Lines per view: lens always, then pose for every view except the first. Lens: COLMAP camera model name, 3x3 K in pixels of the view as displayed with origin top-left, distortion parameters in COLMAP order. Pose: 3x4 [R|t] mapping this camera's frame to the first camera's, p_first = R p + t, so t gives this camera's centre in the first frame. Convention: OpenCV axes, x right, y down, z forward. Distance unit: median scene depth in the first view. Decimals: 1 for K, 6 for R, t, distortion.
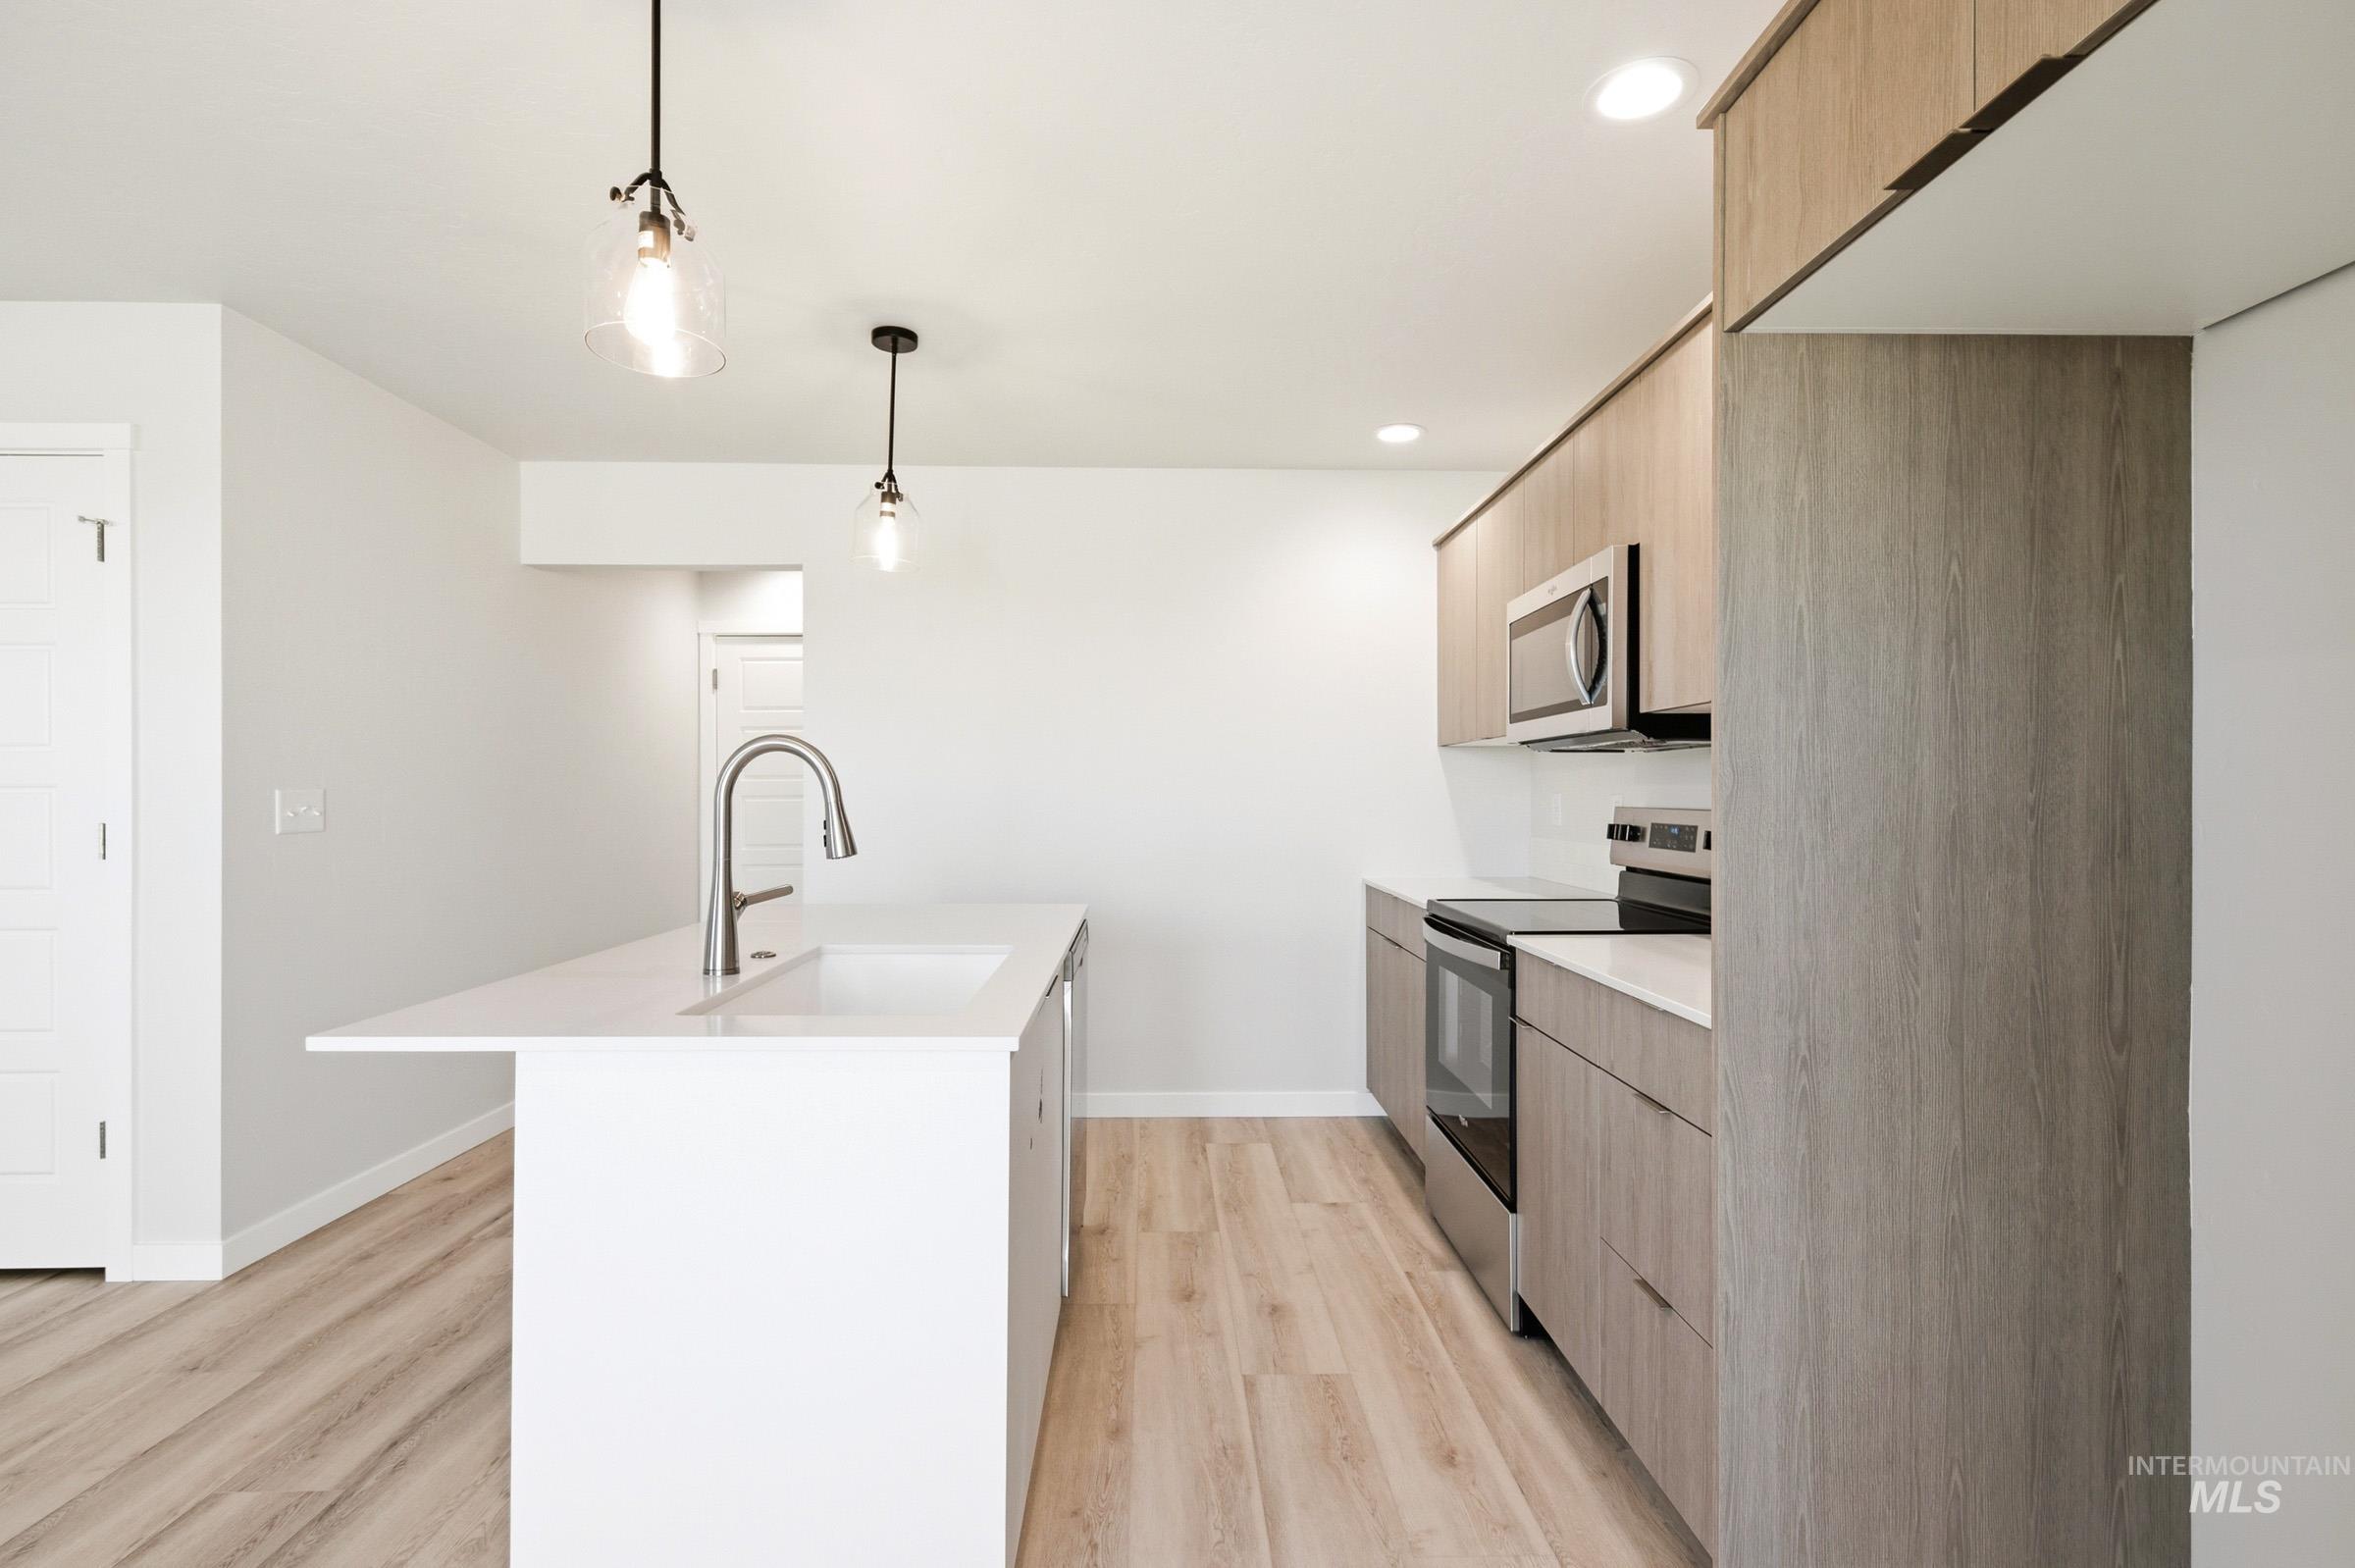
lens RADIAL K [[1095.3, 0, 1179.8], [0, 1095.3, 795.0], [0, 0, 1]] dist [0.010307, -0.004750]
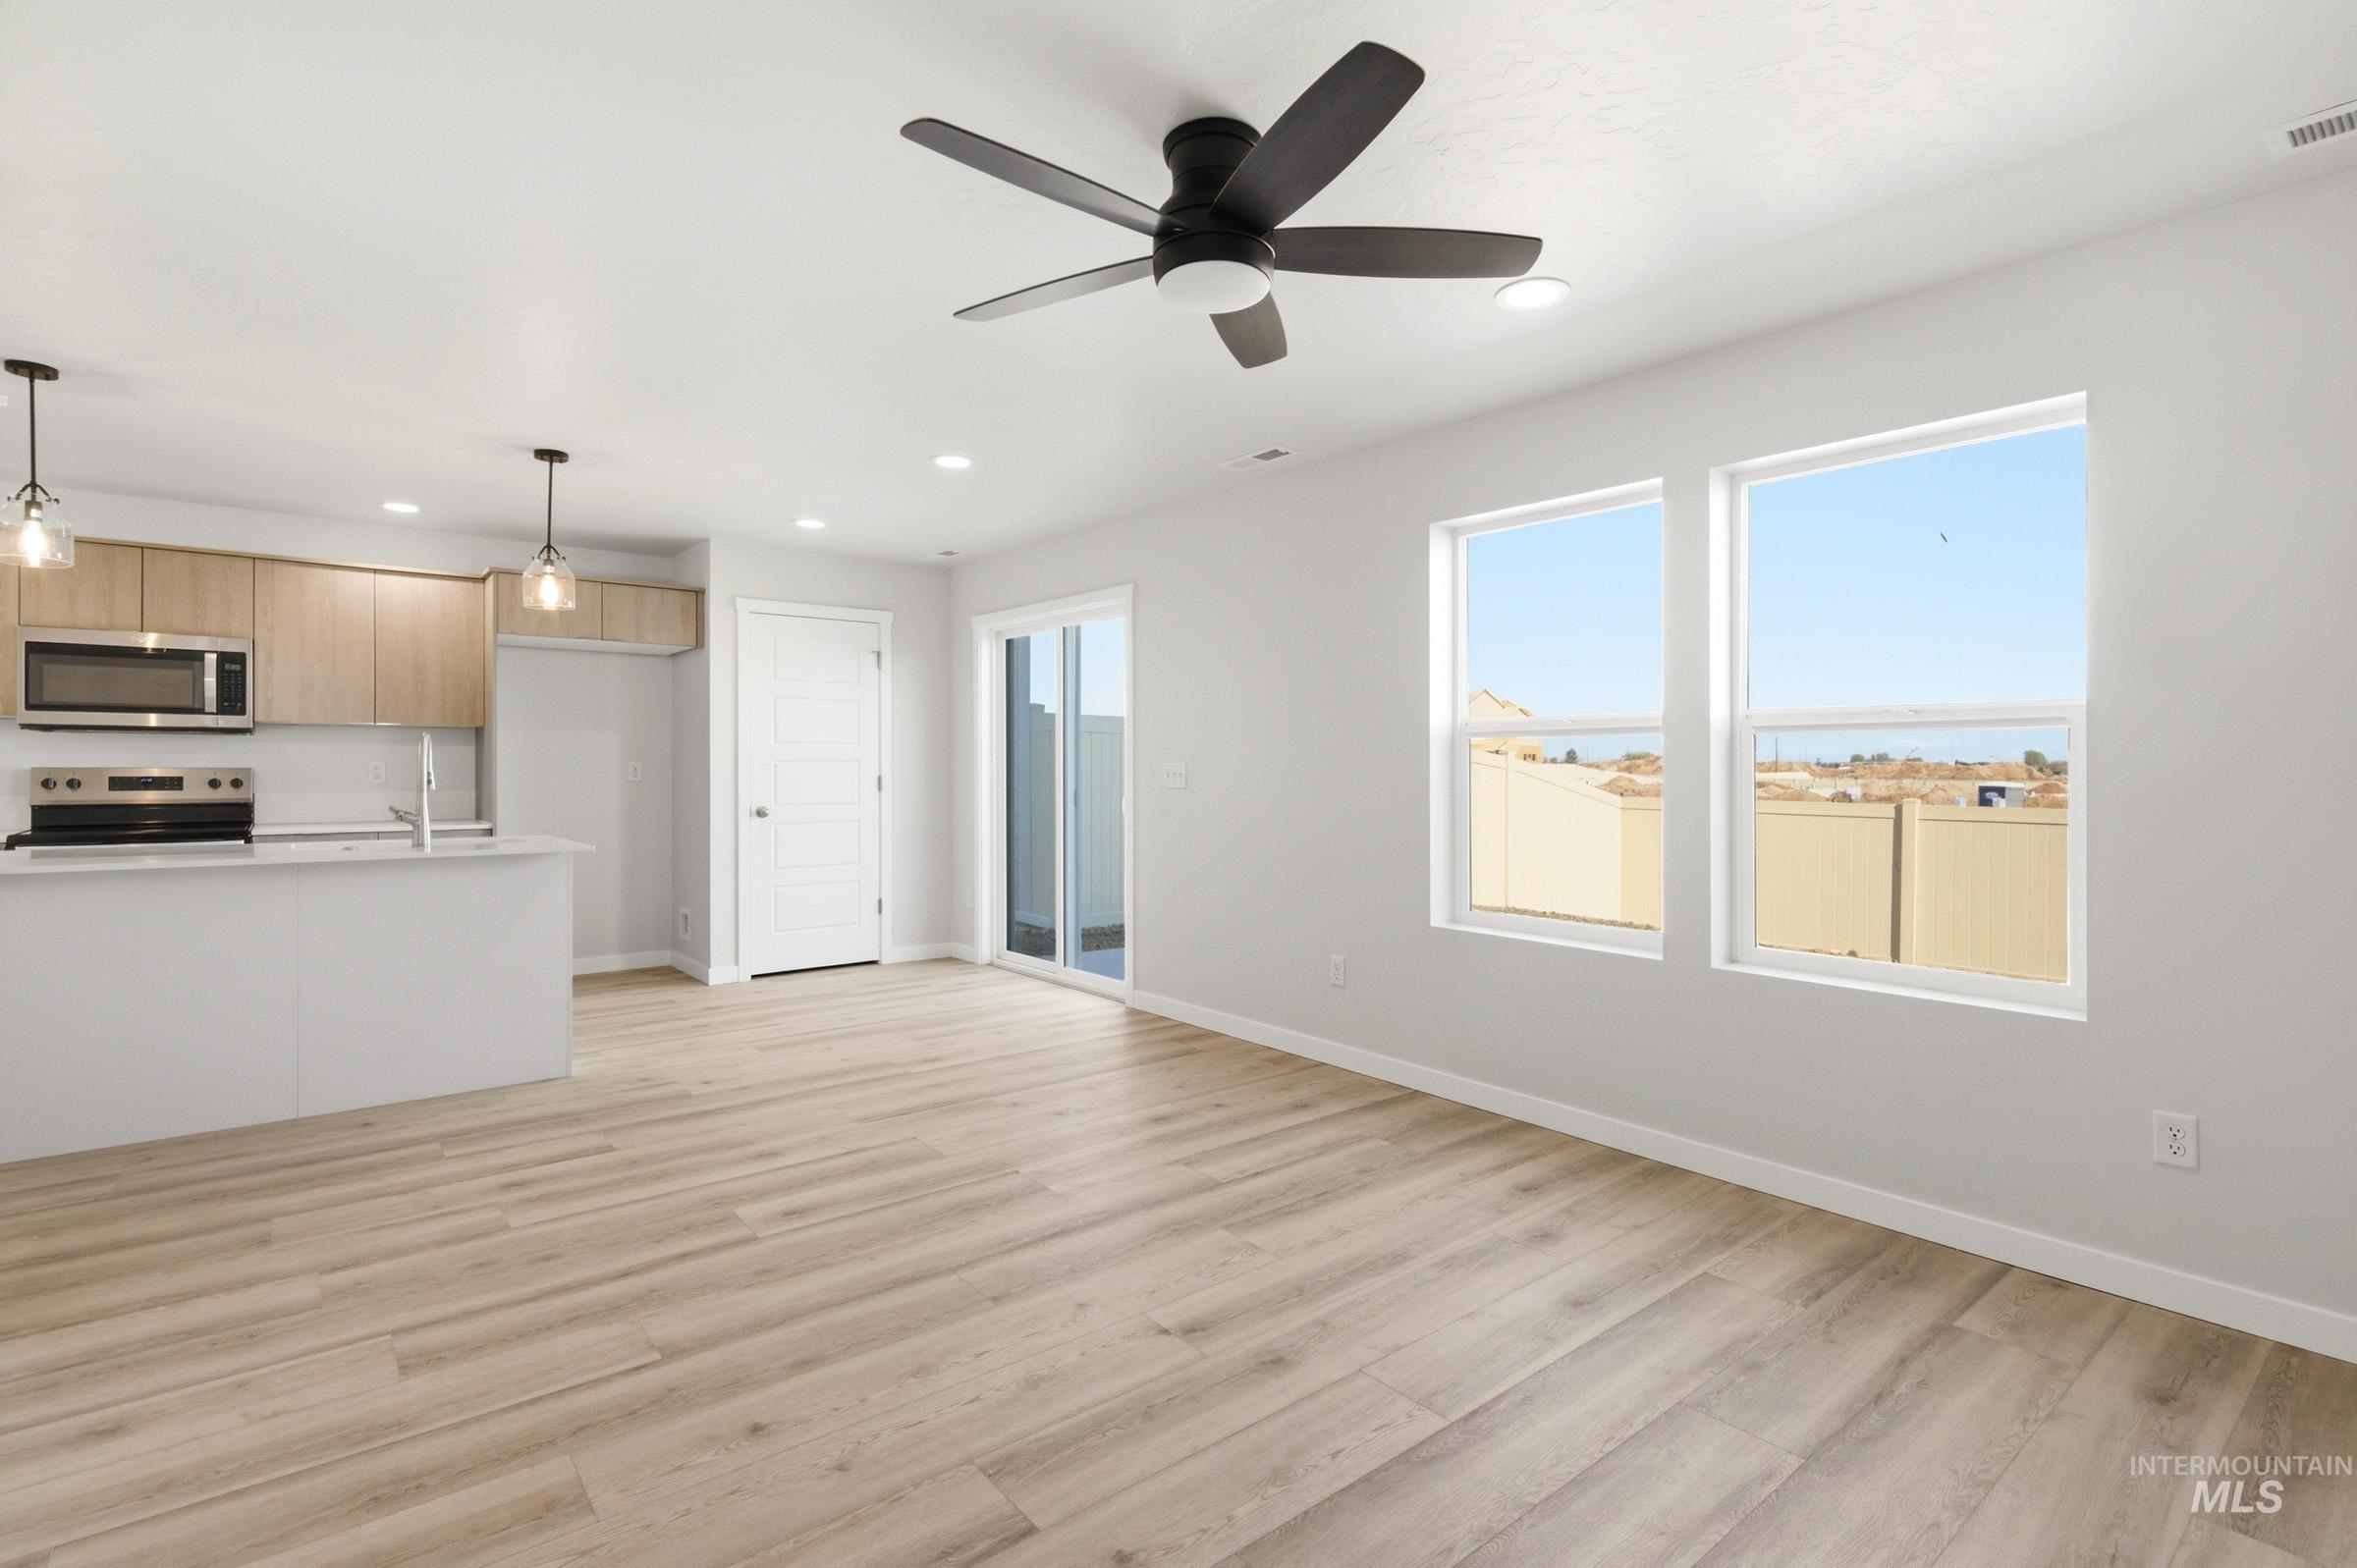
lens RADIAL K [[1096.2, 0, 1165.0], [0, 1096.2, 768.5], [0, 0, 1]] dist [0.010307, -0.004750]
pose [[-0.605502, -0.005189, 0.795826, -2.291600], [-0.003427, 0.999986, 0.003913, 0.001290], [-0.795836, -0.000357, -0.605512, 0.891860]]
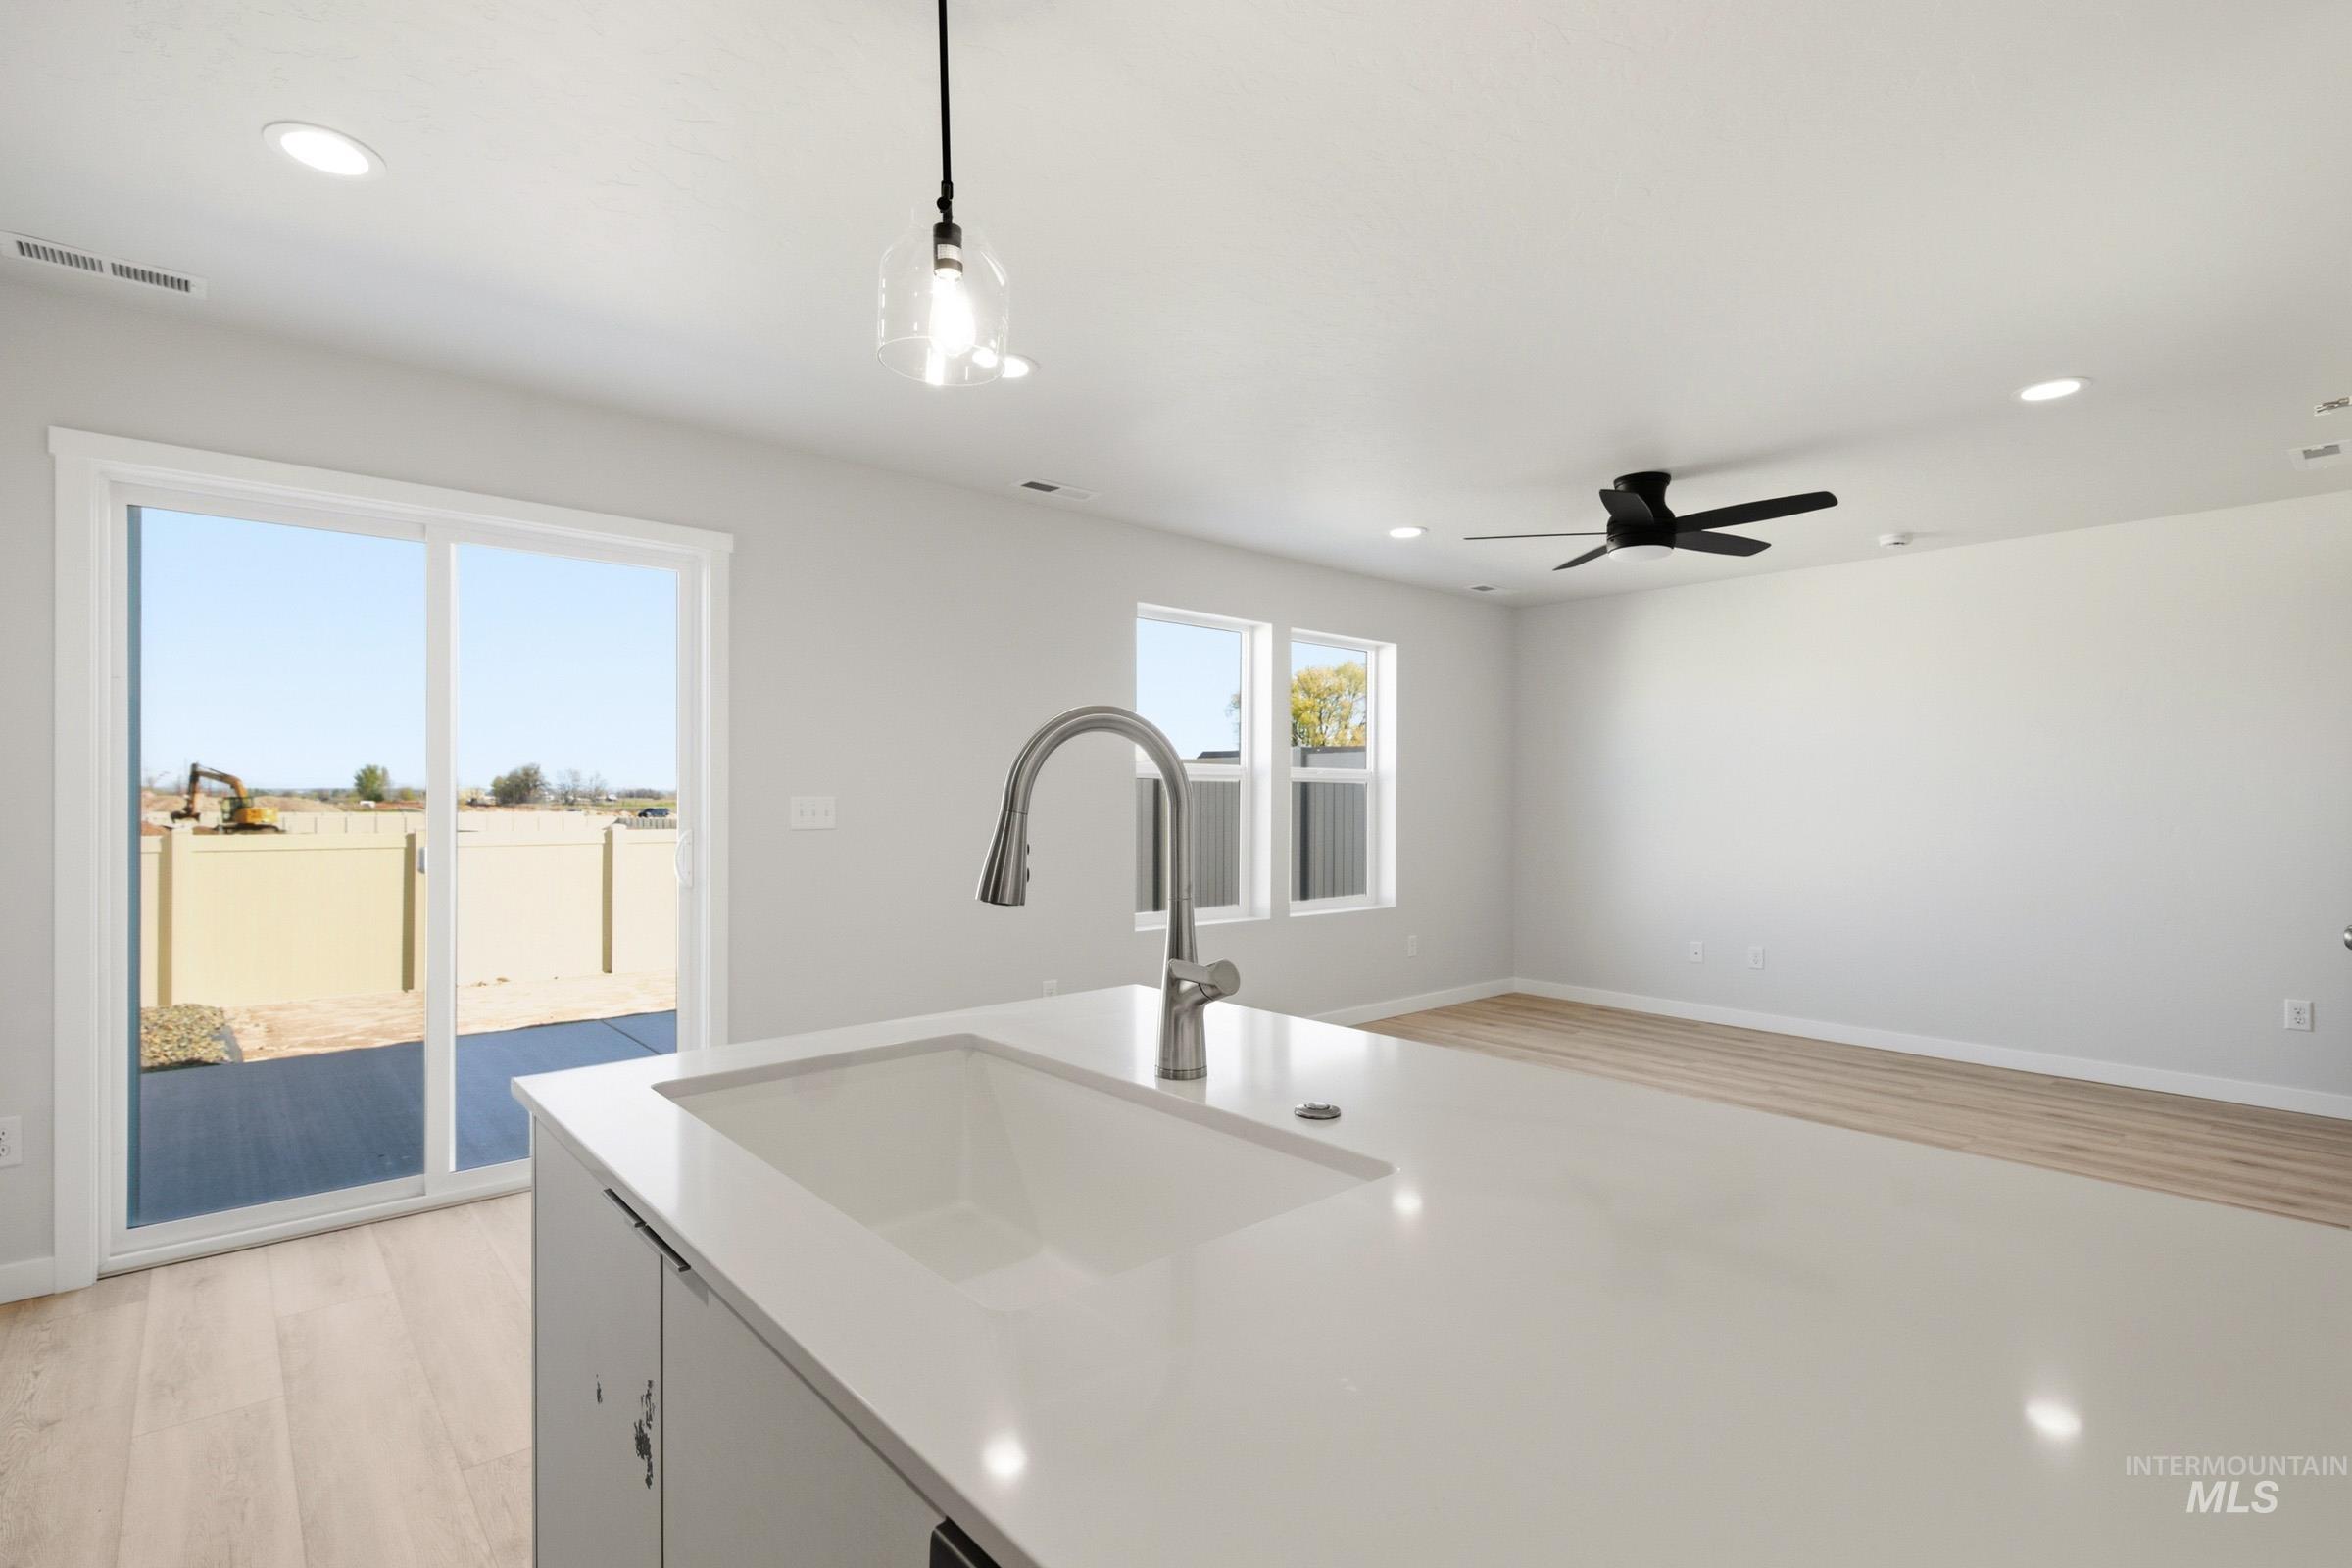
lens RADIAL K [[1094.0, 0, 1170.1], [0, 1094.0, 792.4], [0, 0, 1]] dist [0.010307, -0.004750]
pose [[-0.773765, -0.007583, -0.633427, 0.011040], [-0.006278, 0.999971, -0.004302, -0.003405], [0.633441, 0.000648, -0.773791, 1.174377]]
